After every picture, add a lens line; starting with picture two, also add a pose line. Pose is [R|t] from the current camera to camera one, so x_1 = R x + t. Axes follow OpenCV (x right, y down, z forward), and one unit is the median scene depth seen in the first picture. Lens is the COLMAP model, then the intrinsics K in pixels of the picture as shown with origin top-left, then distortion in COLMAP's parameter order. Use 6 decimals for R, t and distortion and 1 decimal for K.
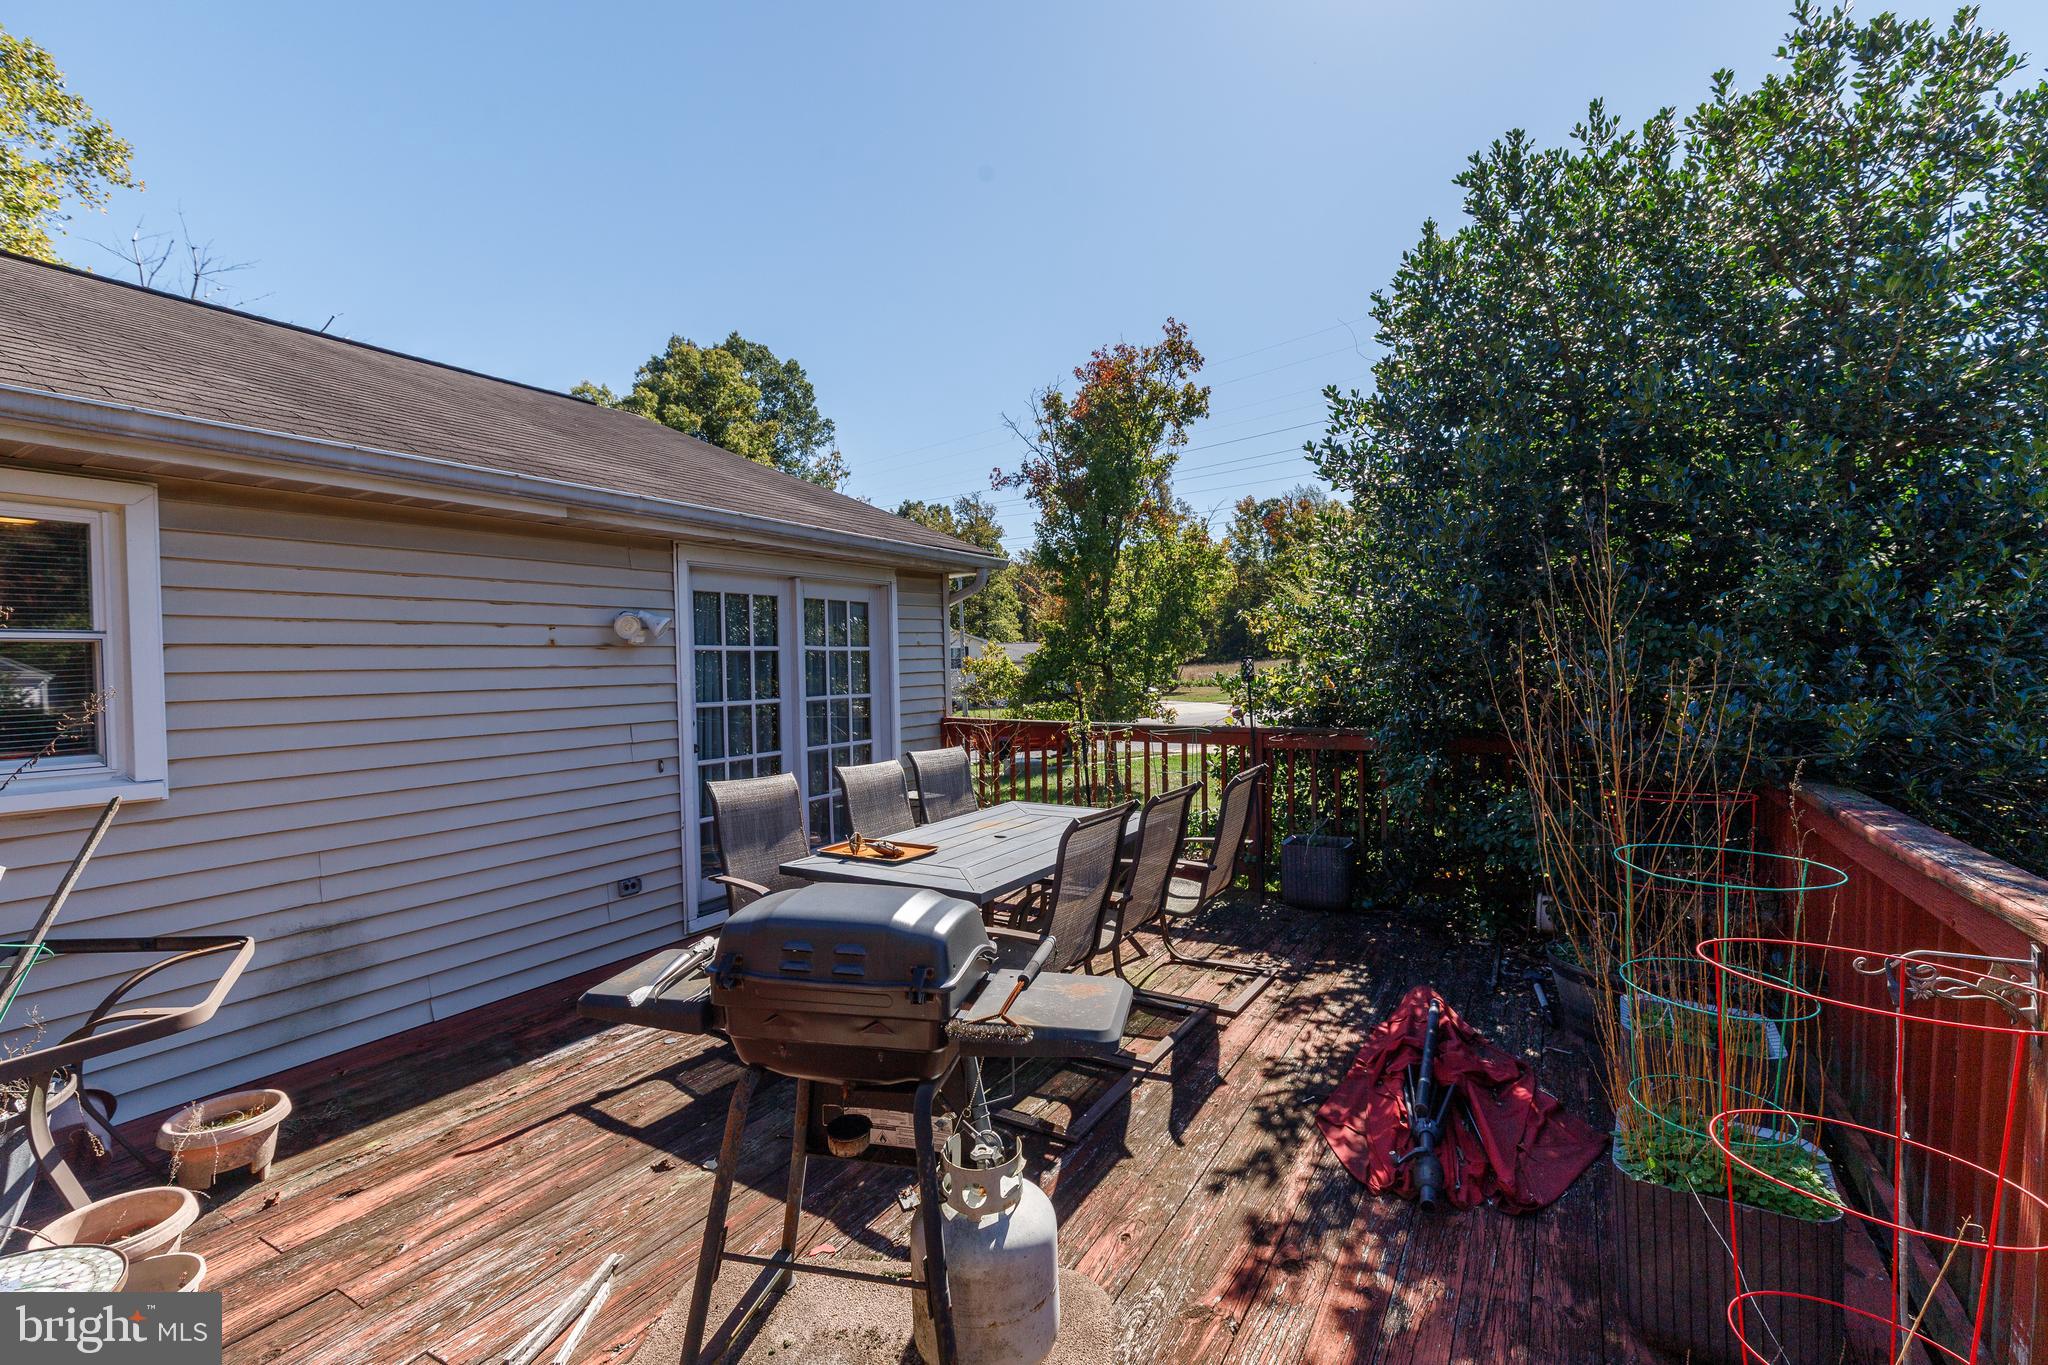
lens RADIAL K [[910.3, 0, 1033.5], [0, 910.3, 681.6], [0, 0, 1]] dist [0.029756, -0.014394]
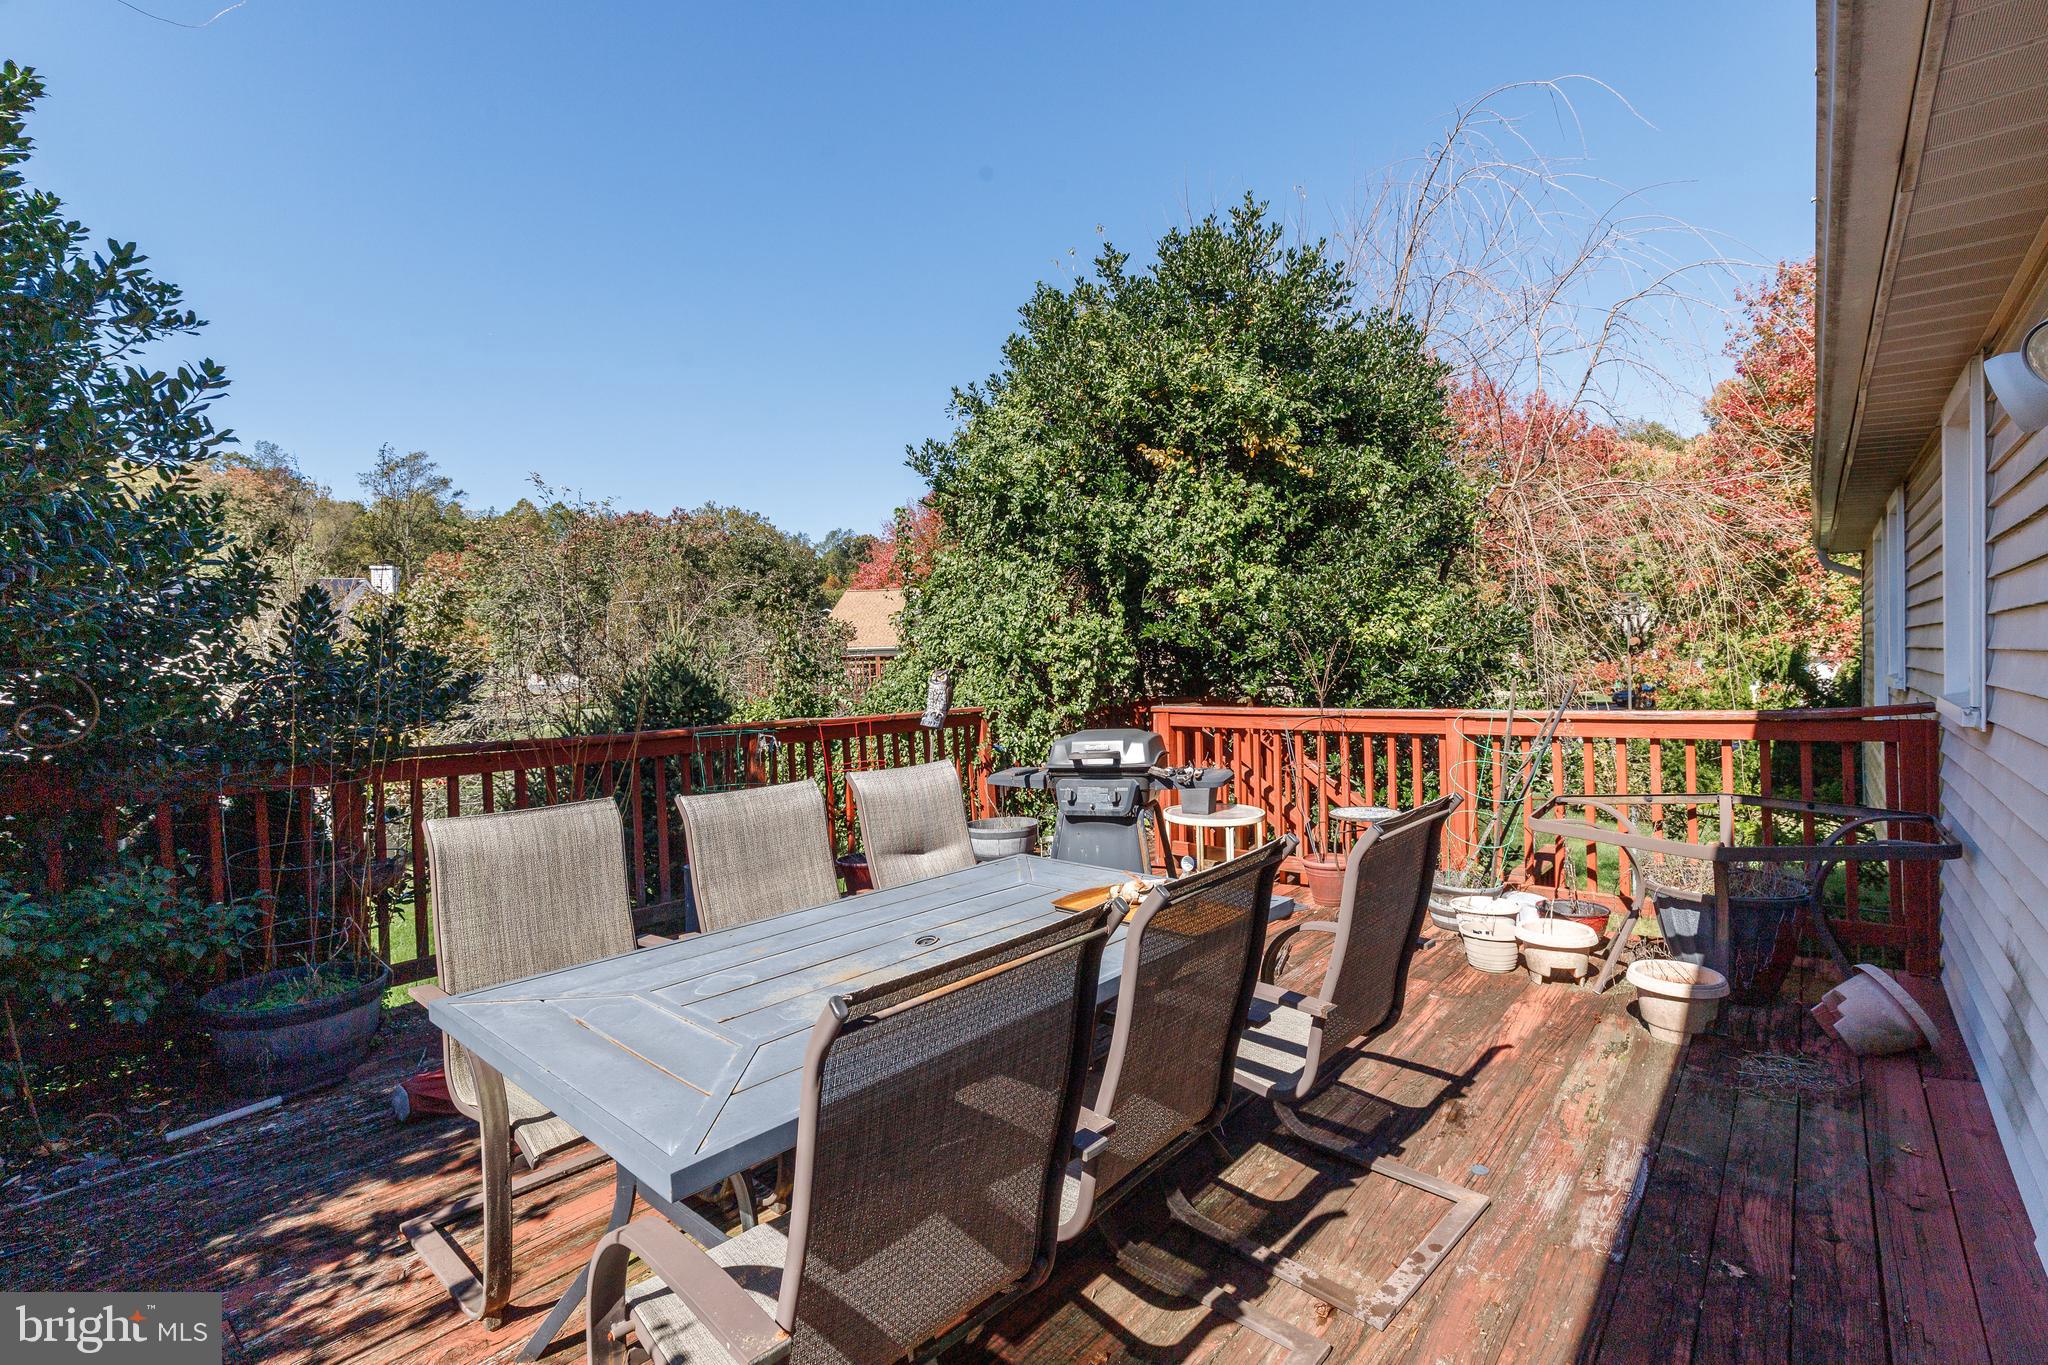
lens RADIAL K [[910.3, 0, 1033.5], [0, 910.3, 681.6], [0, 0, 1]] dist [0.029756, -0.014394]
pose [[-0.983743, 0.043144, 0.174324, -0.234407], [0.051058, 0.997847, 0.041169, 0.008095], [-0.172172, 0.049401, -0.983827, 1.816427]]
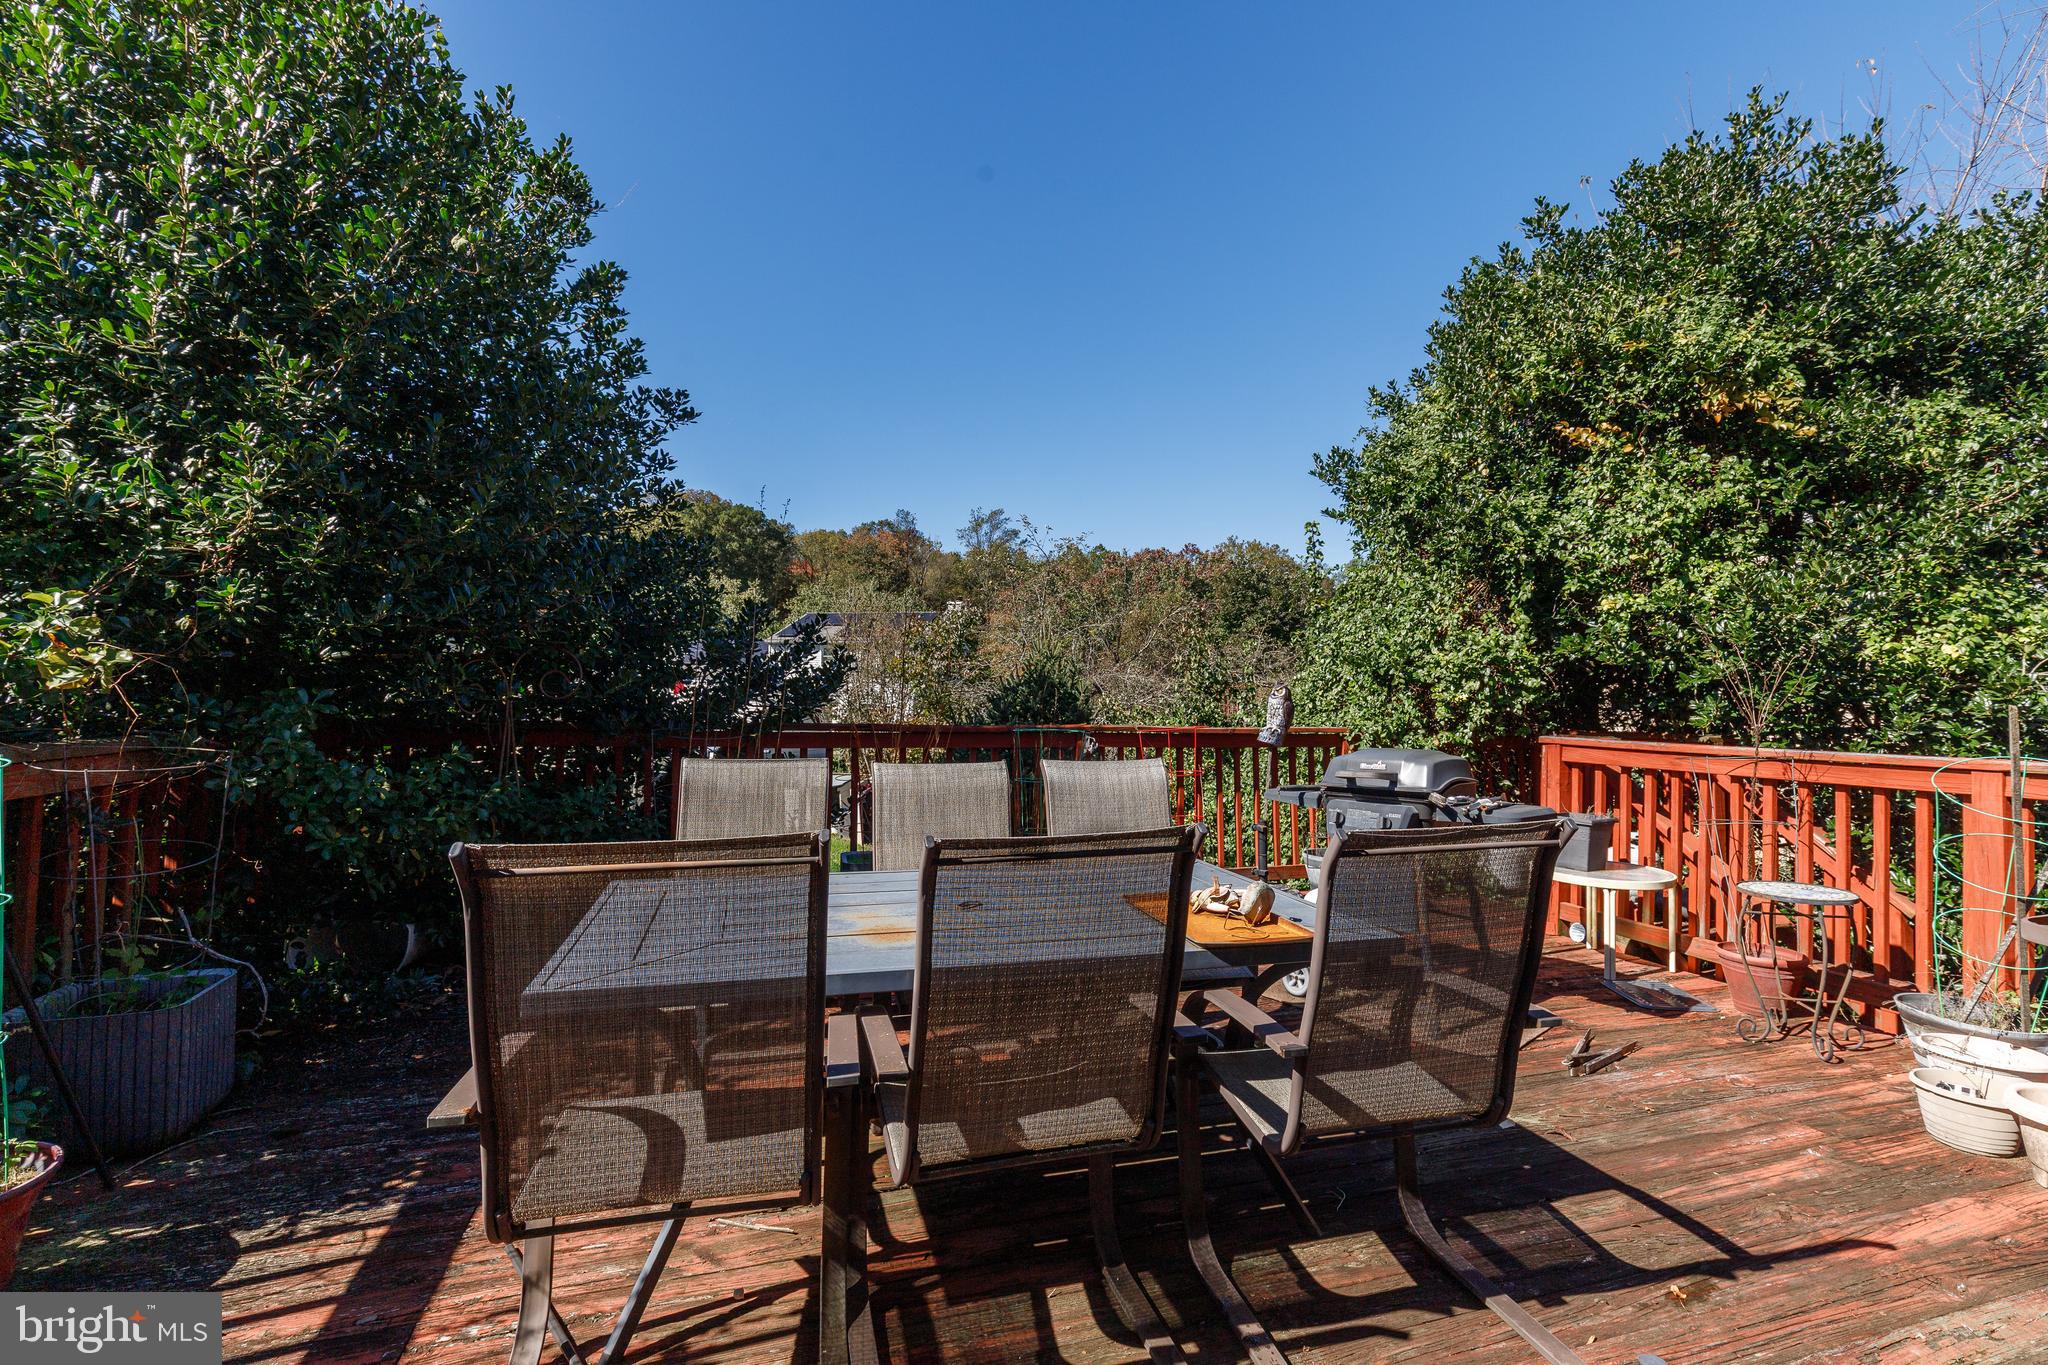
lens RADIAL K [[923.7, 0, 1030.2], [0, 923.7, 675.9], [0, 0, 1]] dist [-0.000249, -0.000313]
pose [[-0.744490, 0.027011, 0.667087, -0.521711], [0.017797, 0.999629, -0.020615, 0.059240], [-0.667397, -0.003476, -0.744694, 1.683146]]
